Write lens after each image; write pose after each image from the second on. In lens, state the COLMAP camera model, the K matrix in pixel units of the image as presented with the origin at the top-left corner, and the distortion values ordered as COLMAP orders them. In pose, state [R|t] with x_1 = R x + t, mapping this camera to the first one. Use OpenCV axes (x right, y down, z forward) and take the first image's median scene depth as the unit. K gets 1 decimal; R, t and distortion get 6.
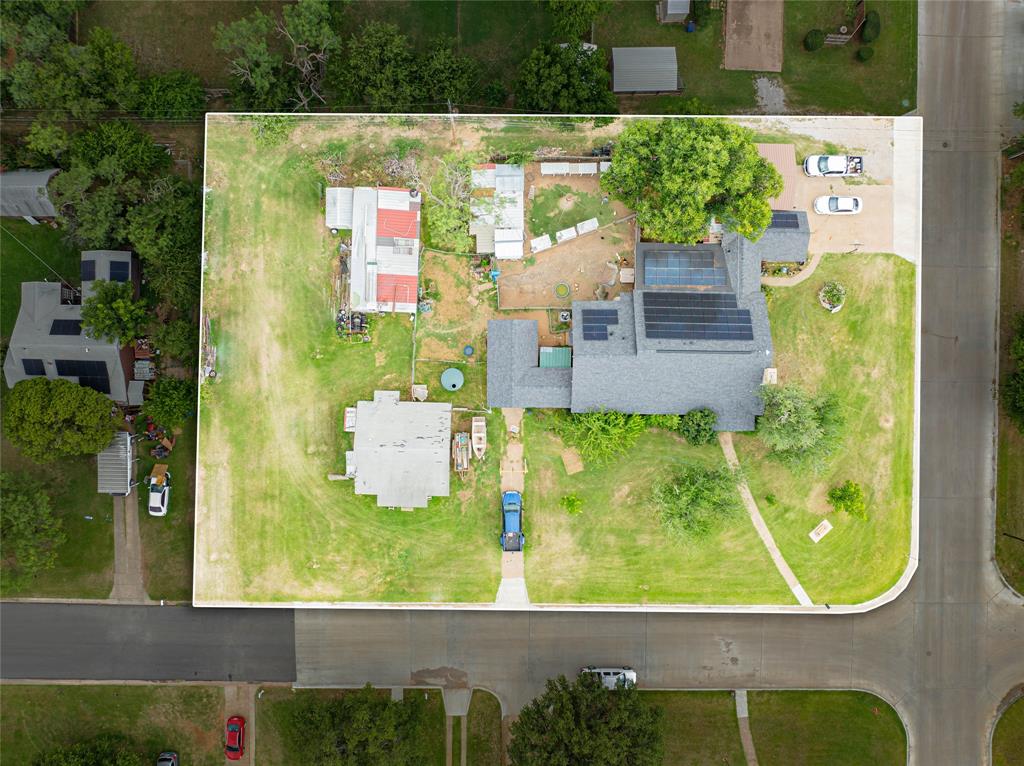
lens RADIAL K [[744.5, 0, 512.0], [0, 744.5, 383.0], [0, 0, 1]] dist [-0.062621, 0.034662]
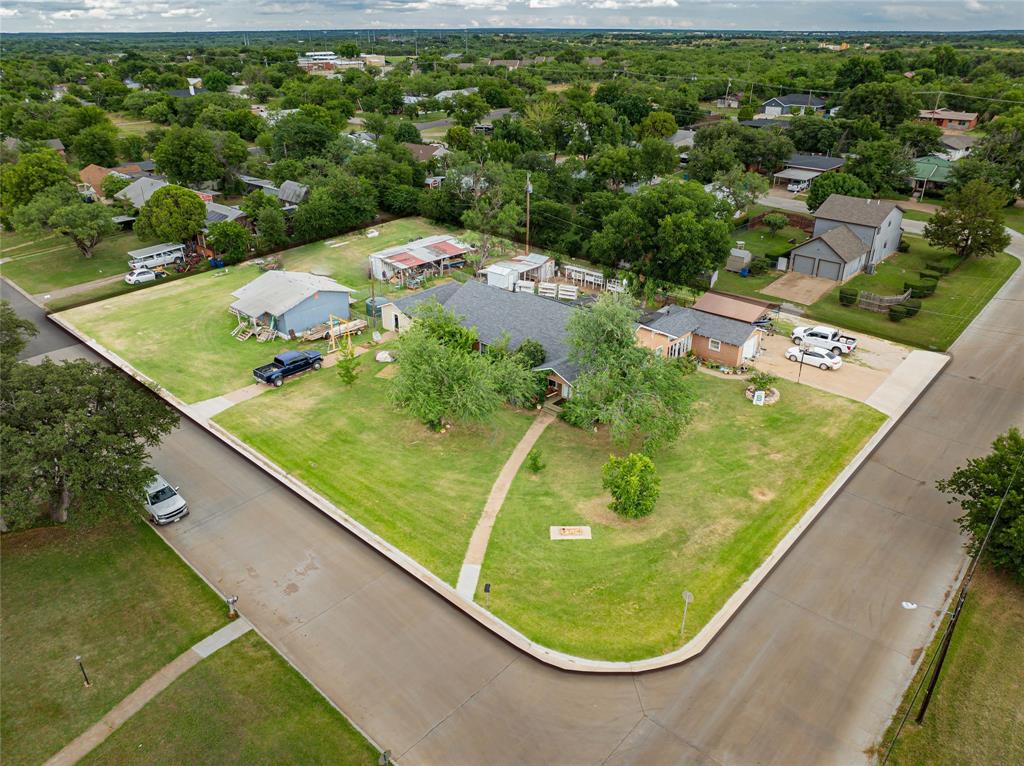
lens RADIAL K [[720.2, 0, 512.0], [0, 720.2, 383.0], [0, 0, 1]] dist [-0.033827, -0.002535]
pose [[0.743998, 0.285872, -0.603940, 0.694098], [-0.668165, 0.324624, -0.669458, 0.572801], [0.004675, 0.901608, 0.432529, 0.650083]]
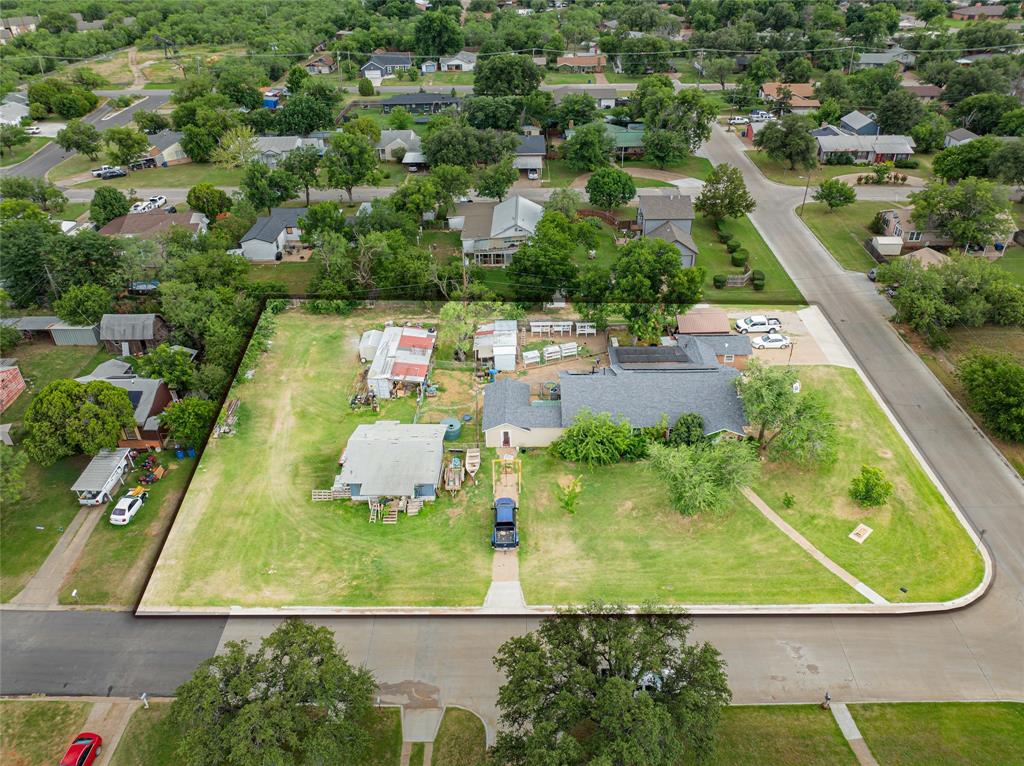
lens RADIAL K [[744.5, 0, 512.0], [0, 744.5, 383.0], [0, 0, 1]] dist [-0.062621, 0.034662]
pose [[0.999545, -0.022789, -0.019756, 0.029696], [-0.004551, 0.533575, -0.845741, 0.841352], [0.029815, 0.845446, 0.533228, 0.377258]]
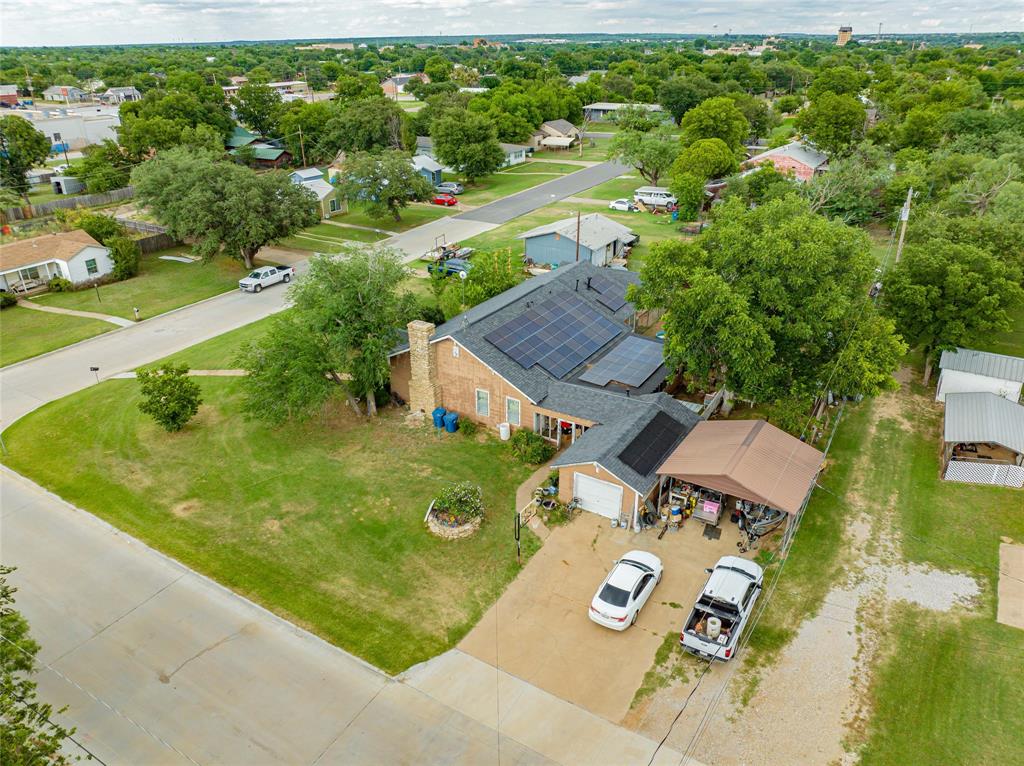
lens RADIAL K [[720.2, 0, 512.0], [0, 720.2, 383.0], [0, 0, 1]] dist [-0.033827, -0.002535]
pose [[-0.515991, 0.371684, -0.771754, 0.741668], [-0.856594, -0.224268, 0.464705, -0.345311], [-0.000357, 0.900863, 0.434102, 0.711915]]
